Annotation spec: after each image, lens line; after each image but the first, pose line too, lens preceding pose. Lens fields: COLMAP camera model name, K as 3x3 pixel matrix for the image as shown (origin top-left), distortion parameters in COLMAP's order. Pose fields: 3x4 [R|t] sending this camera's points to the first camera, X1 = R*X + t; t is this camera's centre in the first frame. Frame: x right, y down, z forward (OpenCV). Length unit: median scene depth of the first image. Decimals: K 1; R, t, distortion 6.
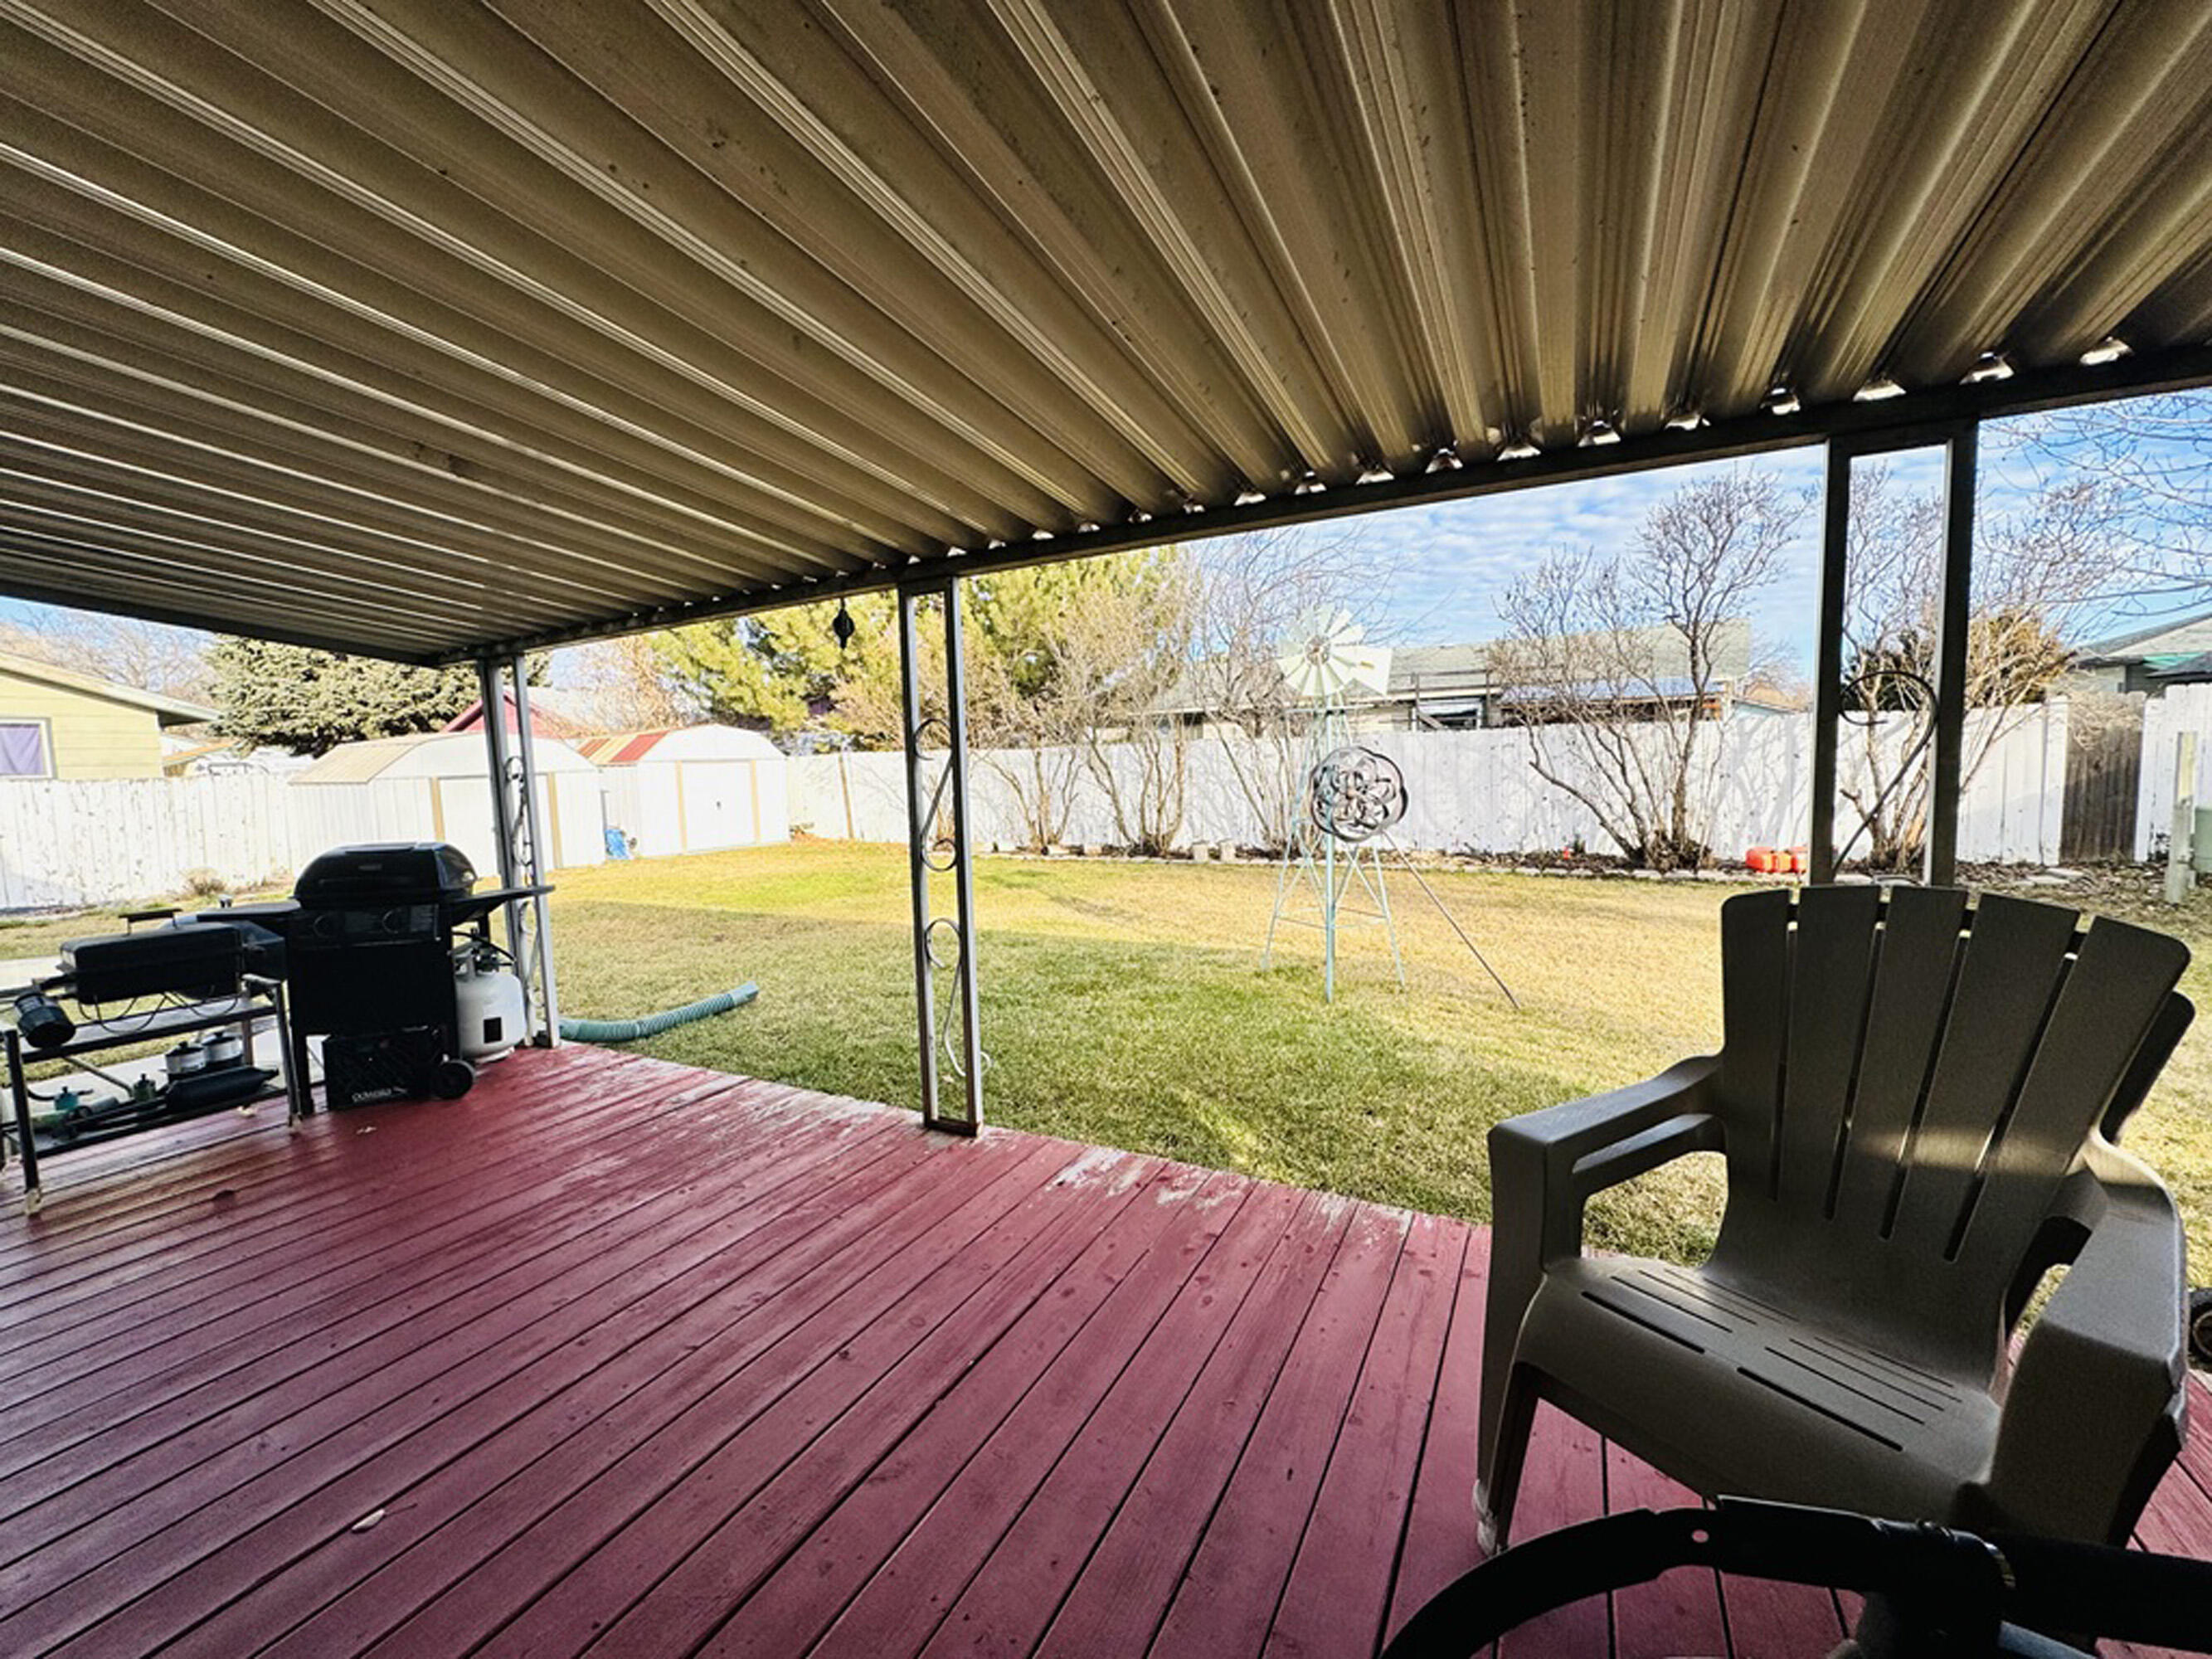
lens RADIAL K [[875.8, 0, 1106.0], [0, 875.8, 829.5], [0, 0, 1]] dist [0.000659, -0.000093]
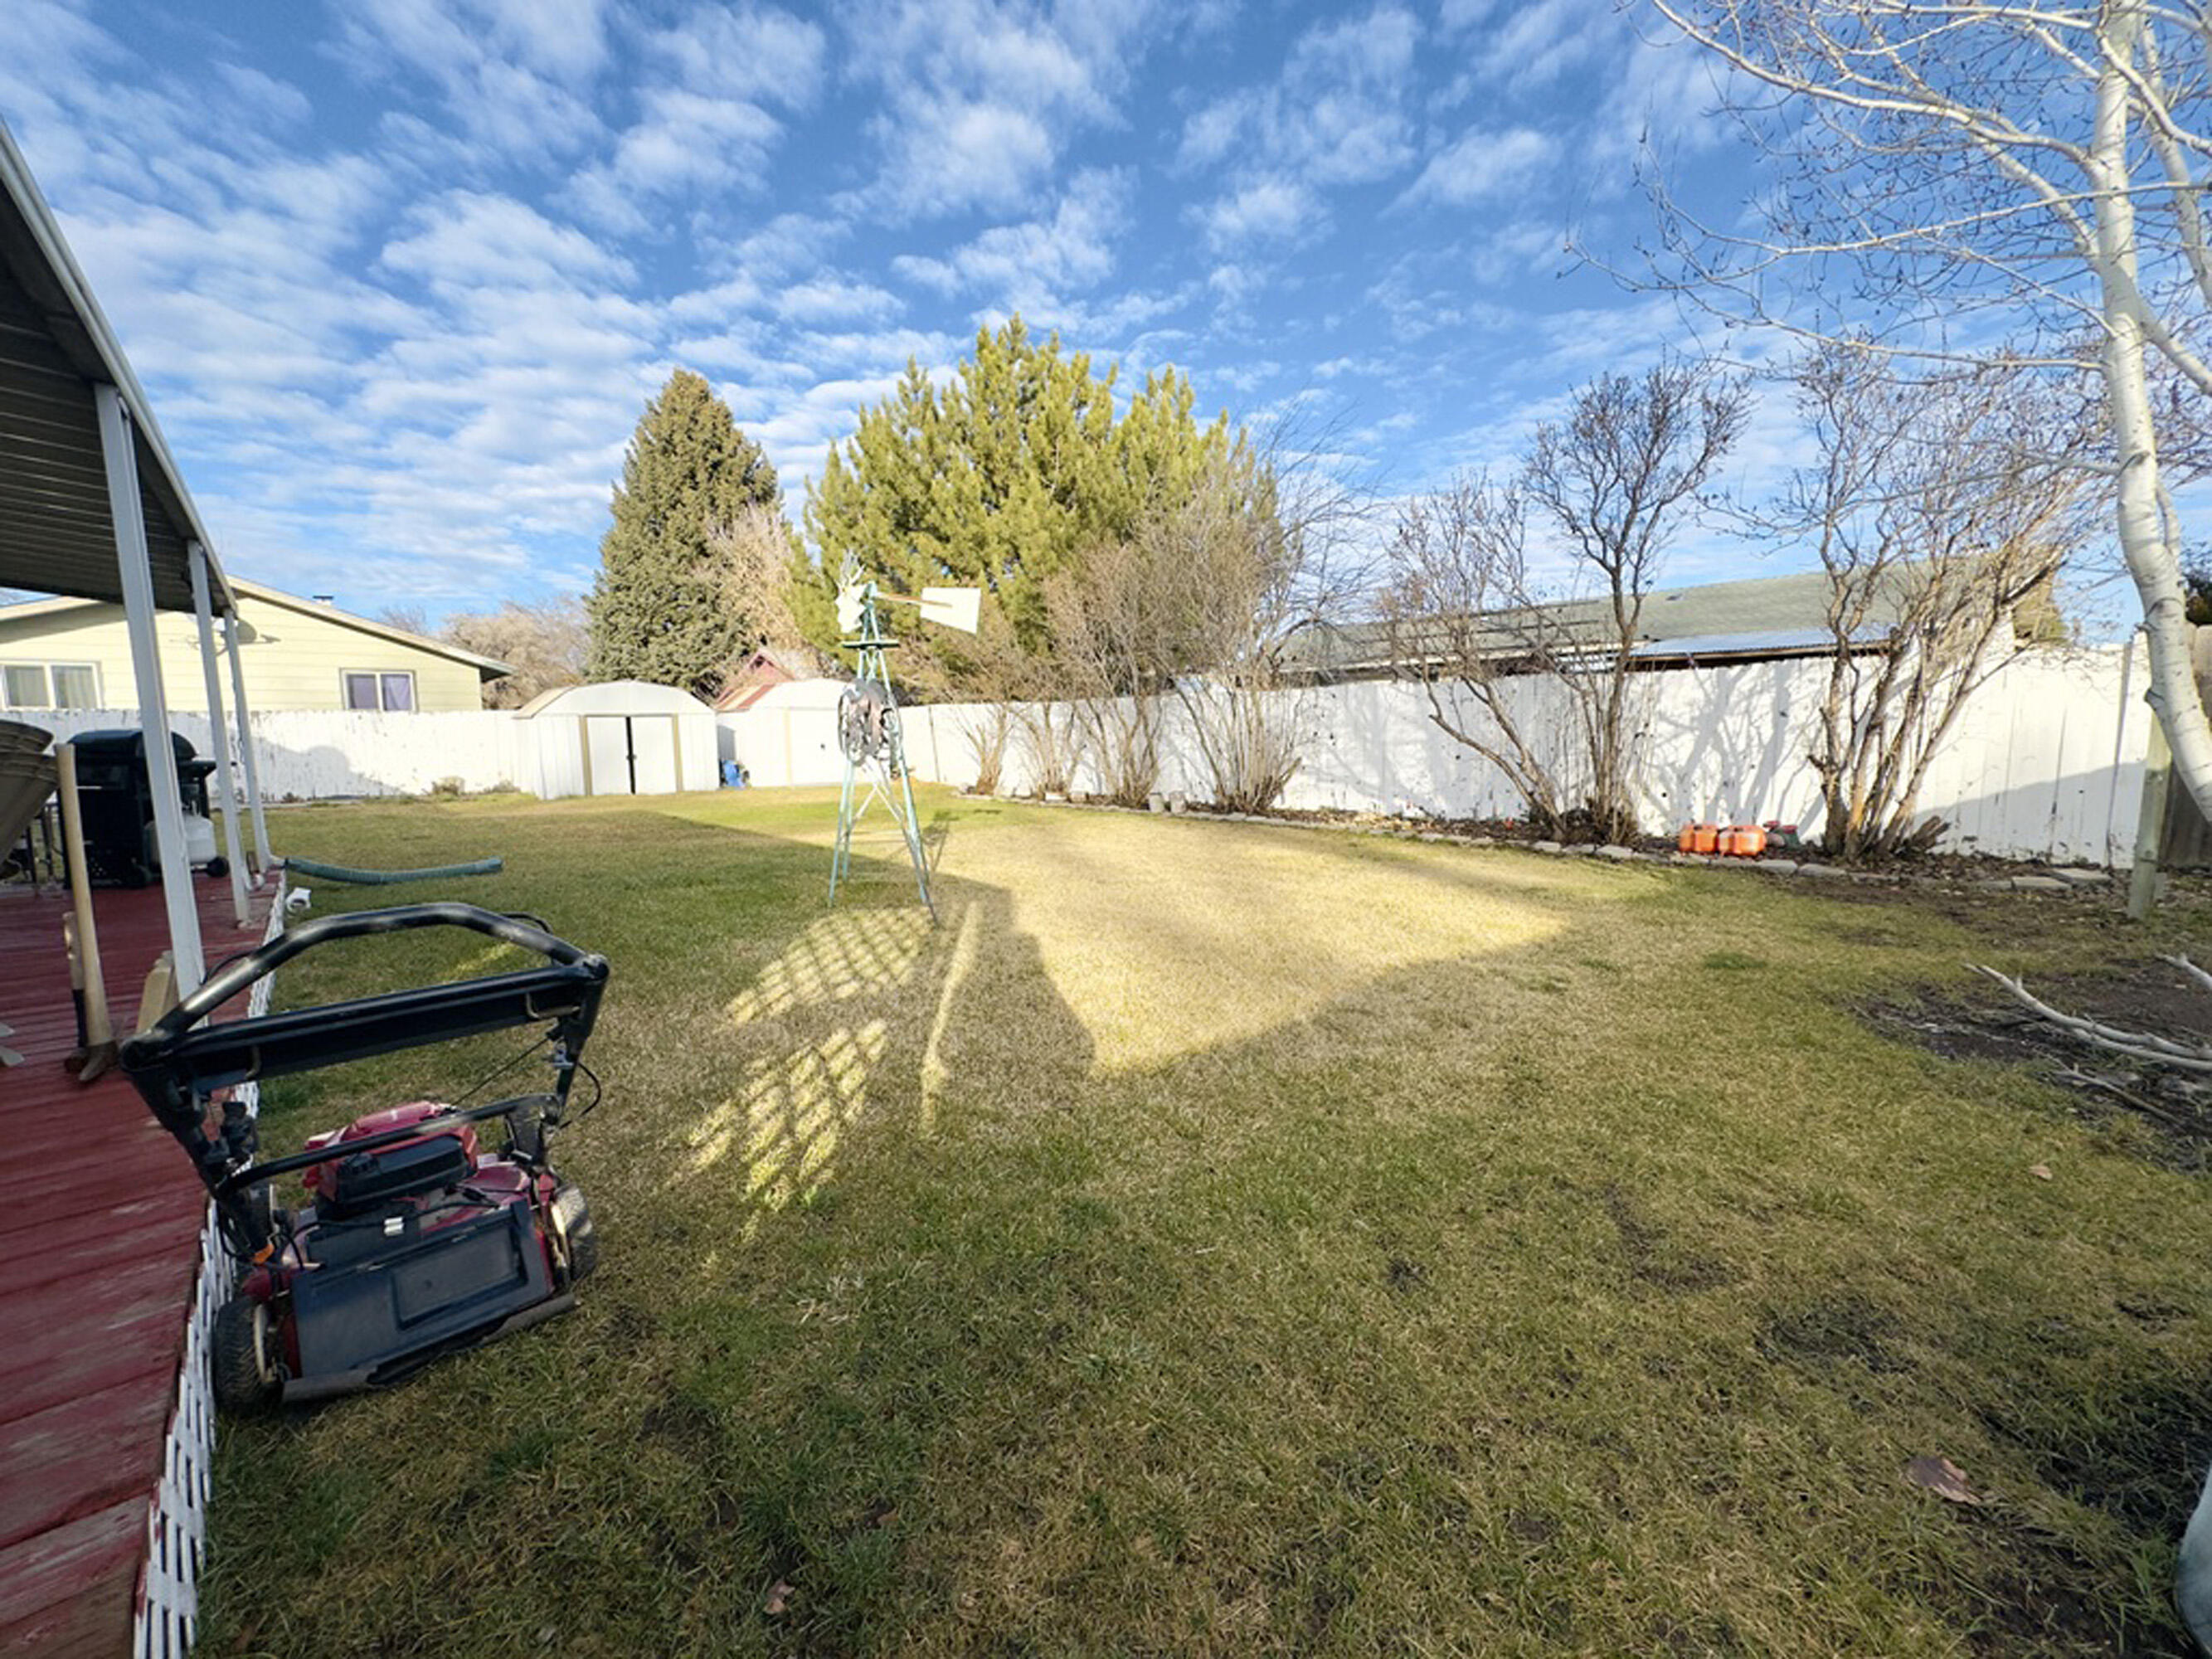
lens RADIAL K [[875.8, 0, 1106.0], [0, 875.8, 829.5], [0, 0, 1]] dist [0.000659, -0.000093]
pose [[0.937738, 0.058343, -0.342408, 0.427582], [-0.043539, 0.997761, 0.050771, 0.007777], [0.344603, -0.032702, 0.938179, 0.038528]]
